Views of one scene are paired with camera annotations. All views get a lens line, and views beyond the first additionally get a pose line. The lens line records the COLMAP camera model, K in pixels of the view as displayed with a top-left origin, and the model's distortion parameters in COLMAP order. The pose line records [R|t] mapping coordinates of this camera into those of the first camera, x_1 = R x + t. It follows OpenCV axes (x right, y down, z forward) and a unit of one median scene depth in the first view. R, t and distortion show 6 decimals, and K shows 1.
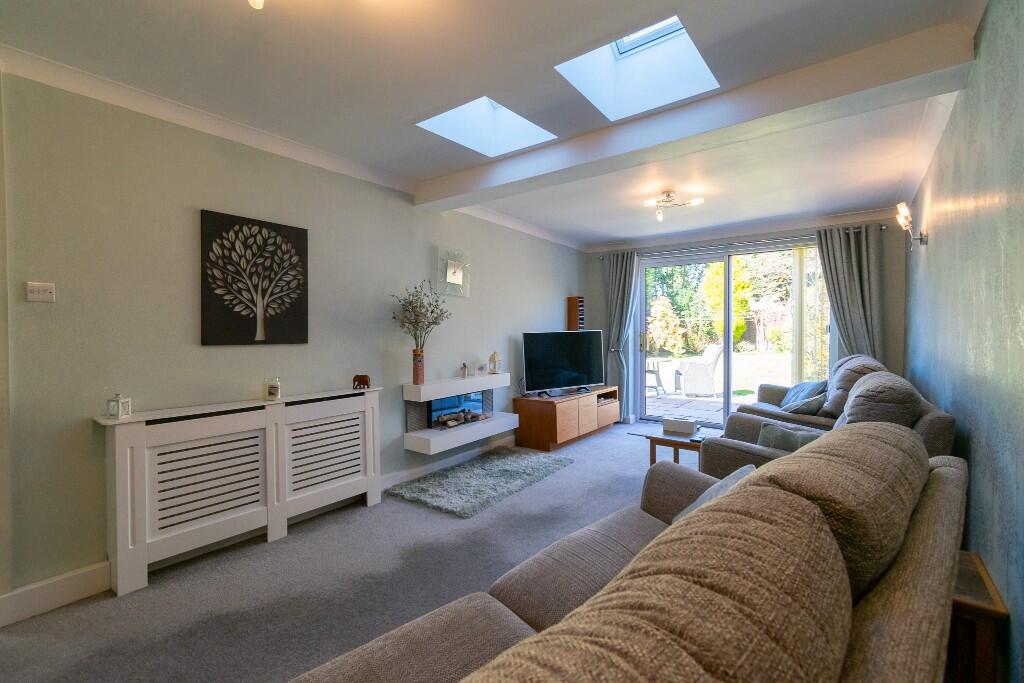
lens RADIAL K [[448.8, 0, 512.0], [0, 448.8, 341.5], [0, 0, 1]] dist [-0.000685, -0.000137]
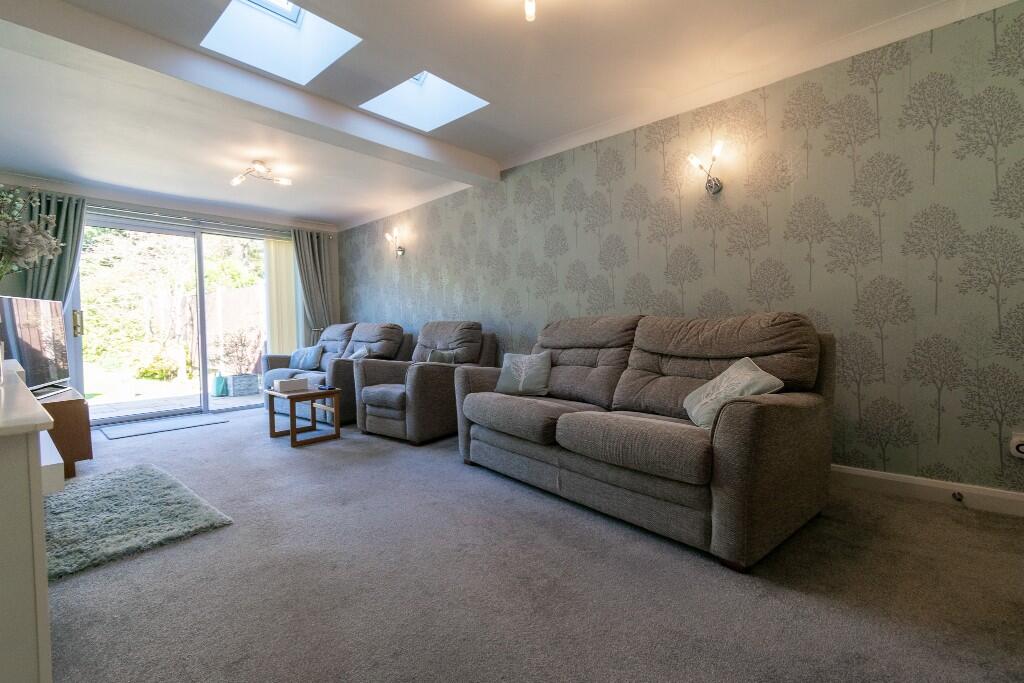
lens RADIAL K [[448.8, 0, 512.0], [0, 448.8, 341.5], [0, 0, 1]] dist [-0.000685, -0.000137]
pose [[0.050882, -0.030151, 0.998249, -0.837402], [0.057186, 0.997992, 0.027229, 0.104646], [-0.997066, 0.055700, 0.052504, 0.498182]]
